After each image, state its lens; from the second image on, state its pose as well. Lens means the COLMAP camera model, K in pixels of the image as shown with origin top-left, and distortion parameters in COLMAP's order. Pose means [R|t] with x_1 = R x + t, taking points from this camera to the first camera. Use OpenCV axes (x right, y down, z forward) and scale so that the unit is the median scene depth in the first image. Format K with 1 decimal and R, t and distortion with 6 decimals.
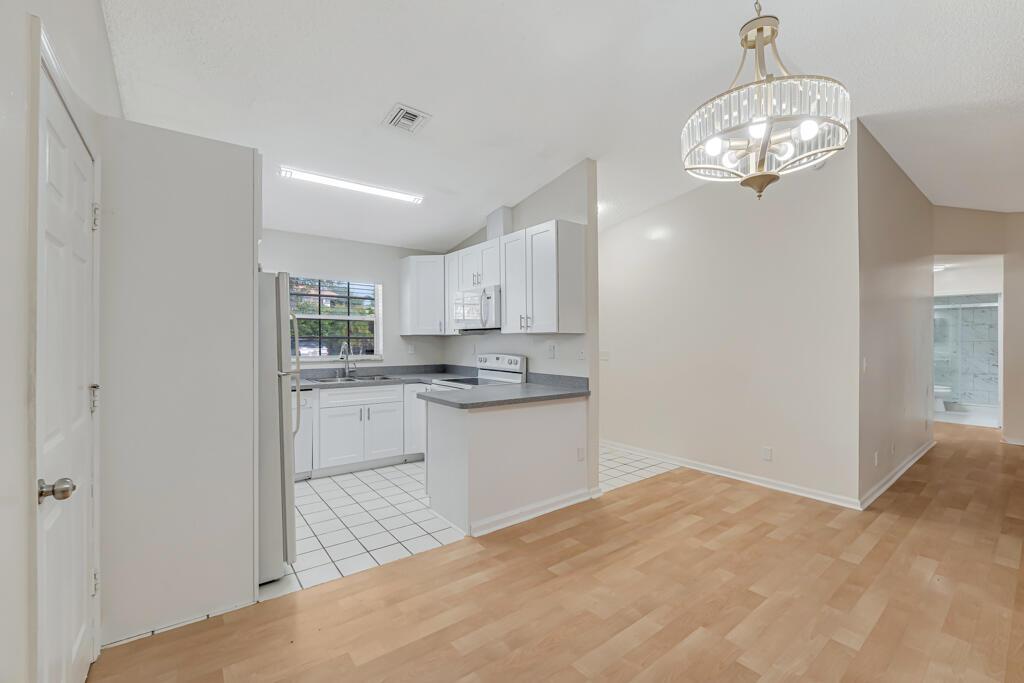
lens RADIAL K [[421.2, 0, 512.0], [0, 421.2, 341.5], [0, 0, 1]] dist [-0.013686, 0.000063]
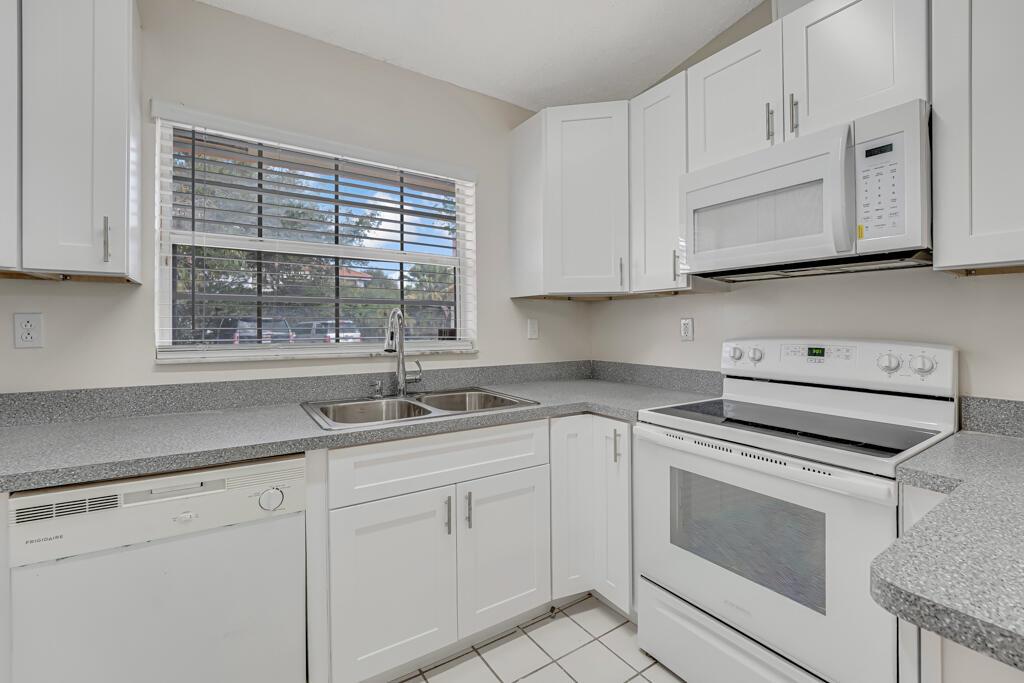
lens RADIAL K [[435.9, 0, 513.5], [0, 435.9, 328.7], [0, 0, 1]] dist [-0.018954, -0.000085]
pose [[0.996846, -0.001288, -0.079353, -0.269713], [0.001757, 0.999981, 0.005841, 0.019011], [0.079344, -0.005962, 0.996829, 0.632253]]
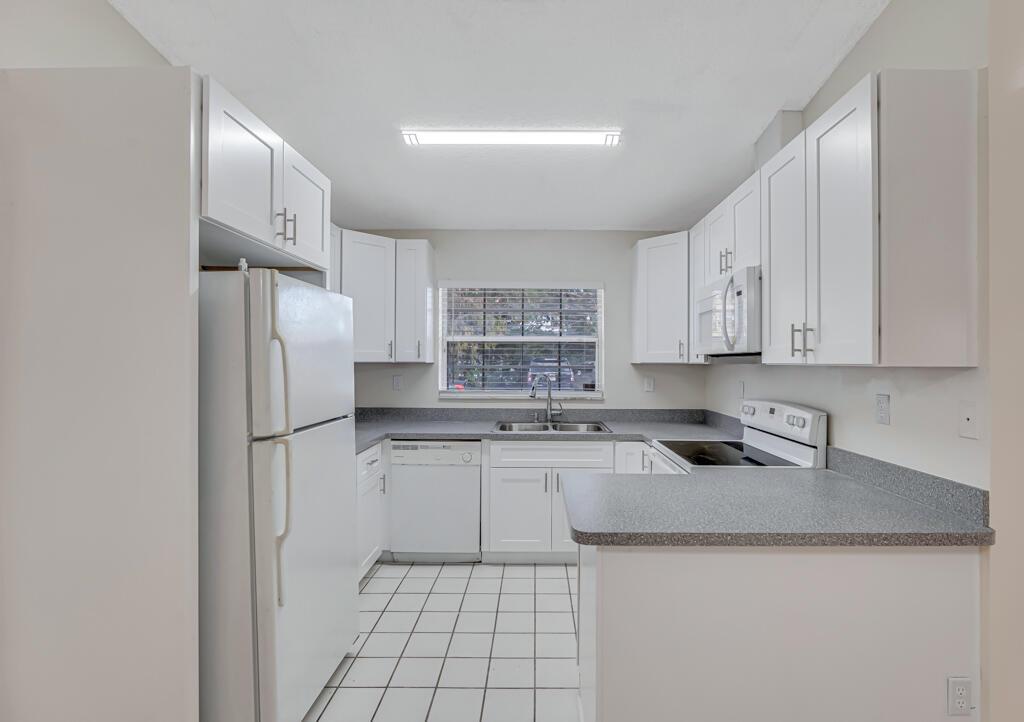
lens RADIAL K [[486.1, 0, 546.5], [0, 486.1, 360.4], [0, 0, 1]] dist [-0.002226, -0.000265]
pose [[0.799535, 0.001194, -0.600618, 0.105555], [-0.005229, 0.999974, -0.004973, -0.017304], [0.600596, 0.007117, 0.799521, 0.365177]]
